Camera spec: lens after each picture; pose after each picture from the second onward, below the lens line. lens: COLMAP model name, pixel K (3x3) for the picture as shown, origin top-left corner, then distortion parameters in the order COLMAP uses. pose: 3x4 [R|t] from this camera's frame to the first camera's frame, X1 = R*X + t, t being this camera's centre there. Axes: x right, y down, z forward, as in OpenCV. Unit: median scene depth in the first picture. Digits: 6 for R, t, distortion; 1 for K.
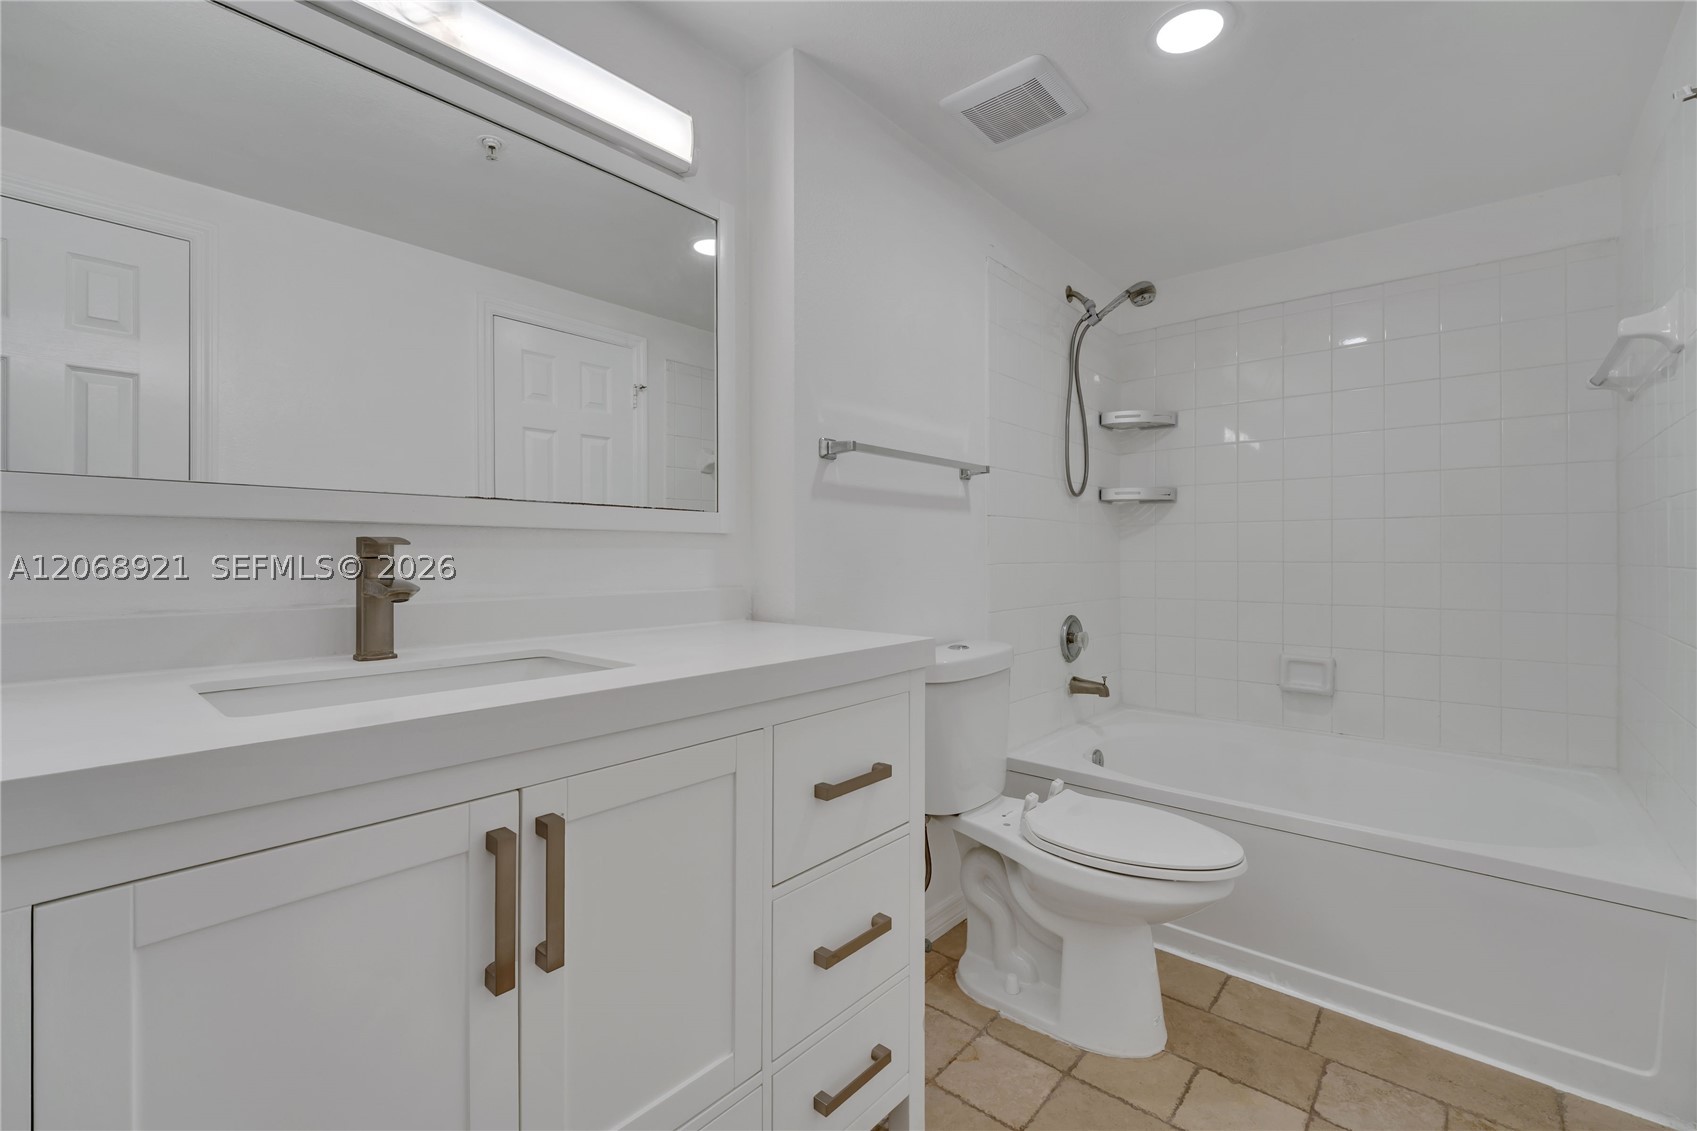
lens RADIAL K [[716.3, 0, 850.9], [0, 716.3, 560.1], [0, 0, 1]] dist [0.005134, -0.006117]
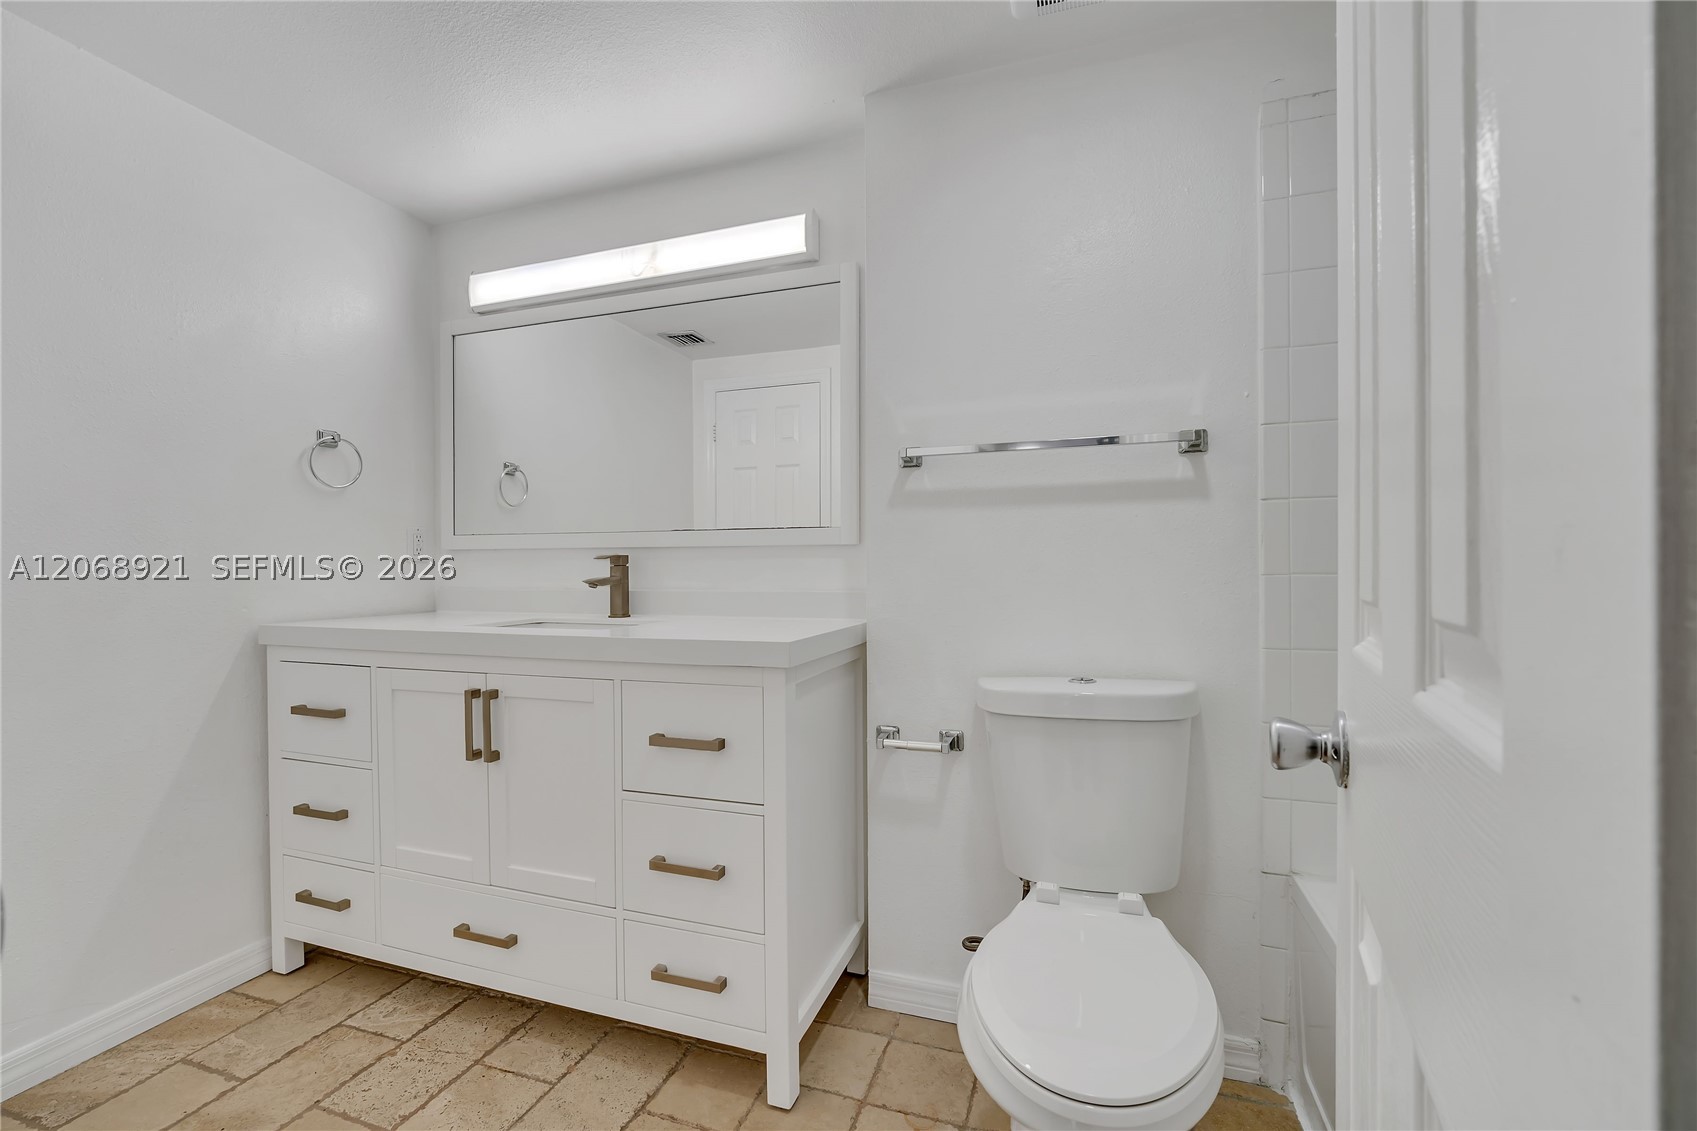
lens RADIAL K [[716.3, 0, 850.4], [0, 716.3, 566.9], [0, 0, 1]] dist [0.005134, -0.006117]
pose [[0.377678, 0.001701, -0.925936, 0.974490], [-0.001378, 0.999998, 0.001275, -0.002105], [0.925936, 0.000794, 0.377679, 0.600346]]
